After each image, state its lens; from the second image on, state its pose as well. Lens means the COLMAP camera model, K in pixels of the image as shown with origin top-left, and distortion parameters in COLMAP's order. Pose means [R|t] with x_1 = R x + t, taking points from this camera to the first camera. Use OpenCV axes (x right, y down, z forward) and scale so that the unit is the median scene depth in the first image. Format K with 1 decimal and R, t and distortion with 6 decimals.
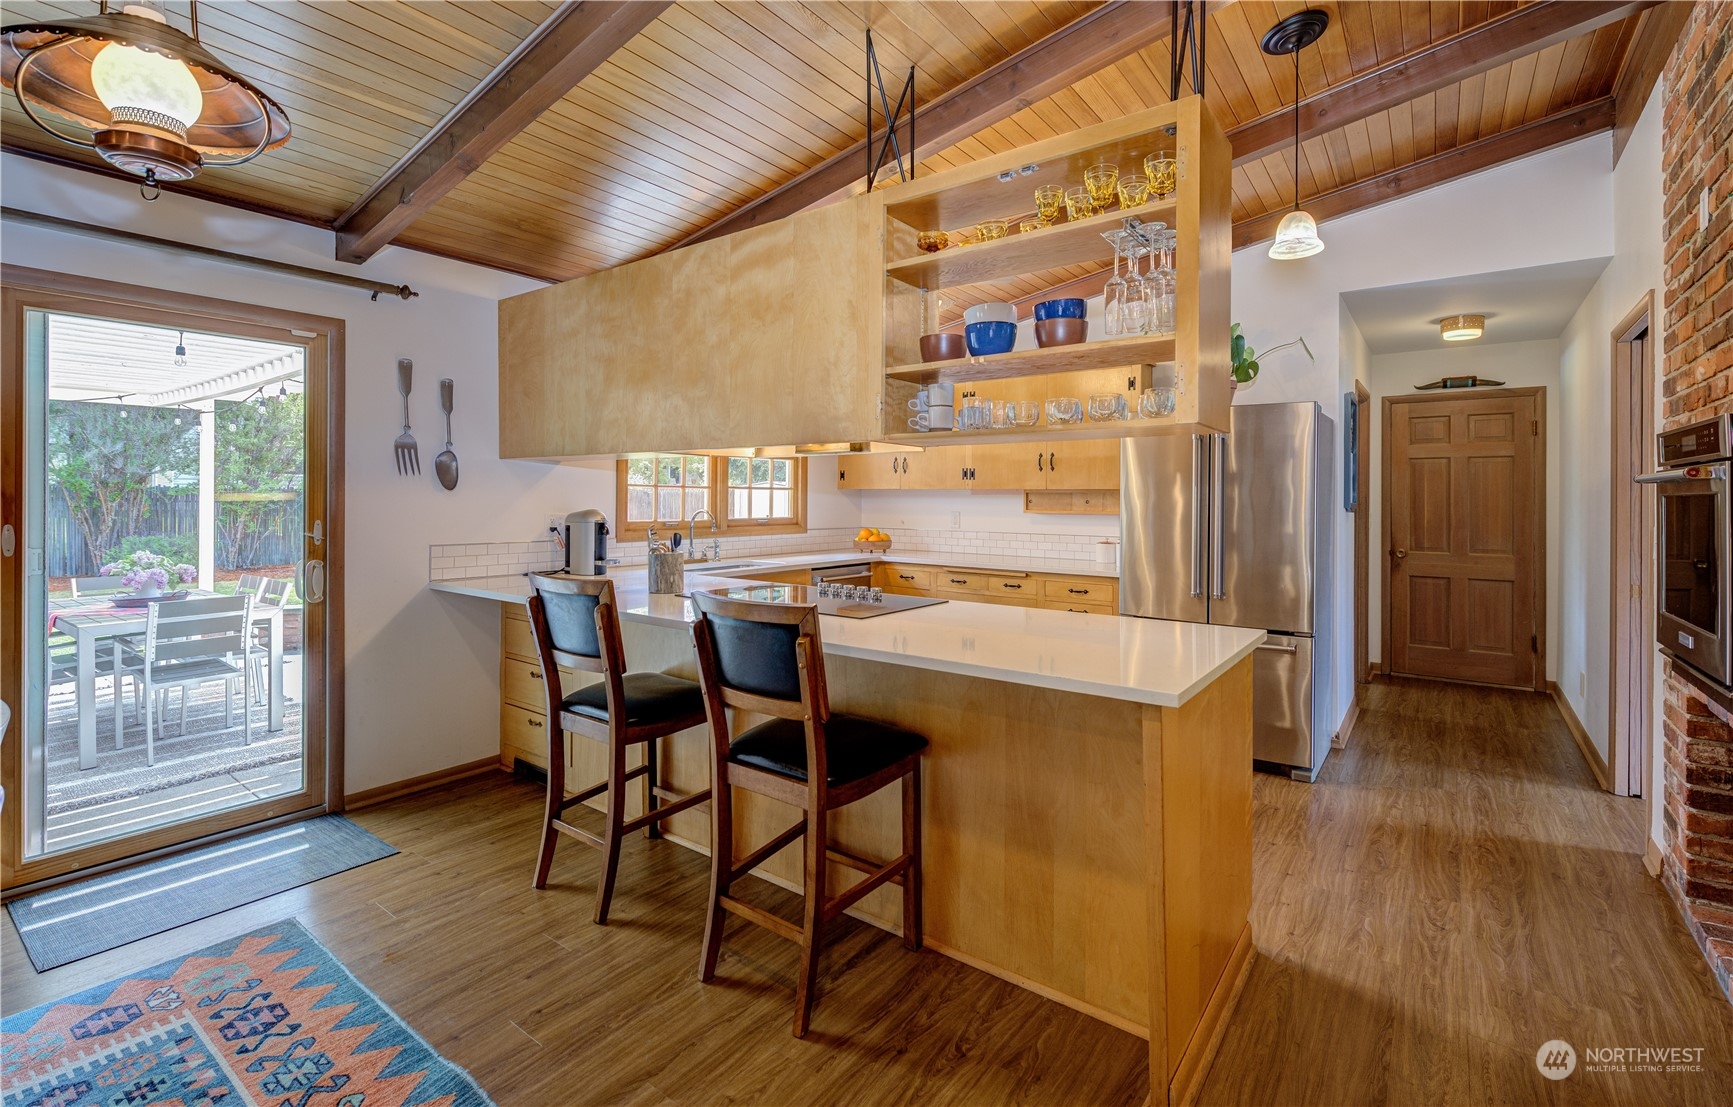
lens RADIAL K [[766.7, 0, 840.0], [0, 766.7, 495.7], [0, 0, 1]] dist [0.003983, -0.003311]
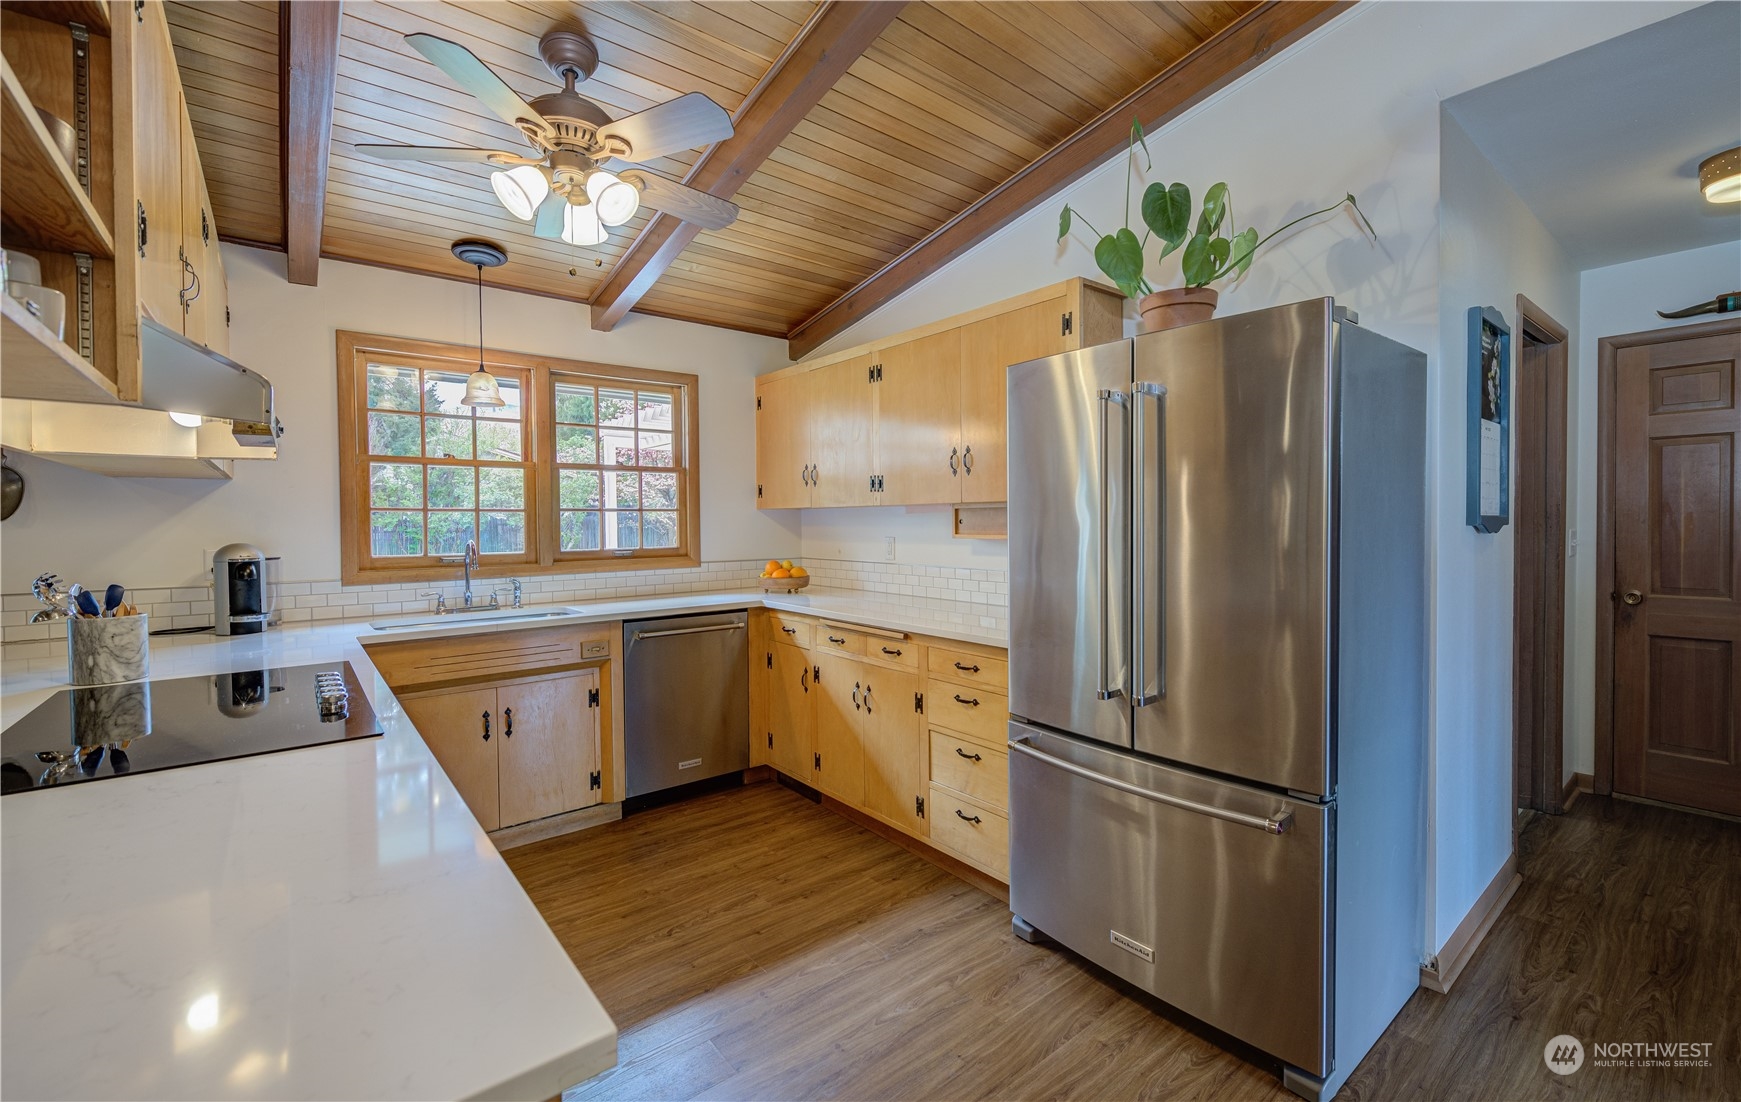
lens RADIAL K [[734.2, 0, 884.0], [0, 734.2, 532.2], [0, 0, 1]] dist [0.000457, 0.000793]
pose [[0.977078, -0.011374, -0.212580, 0.502309], [0.016138, 0.999656, 0.020684, 0.003973], [0.212271, -0.023641, 0.976925, 0.562193]]
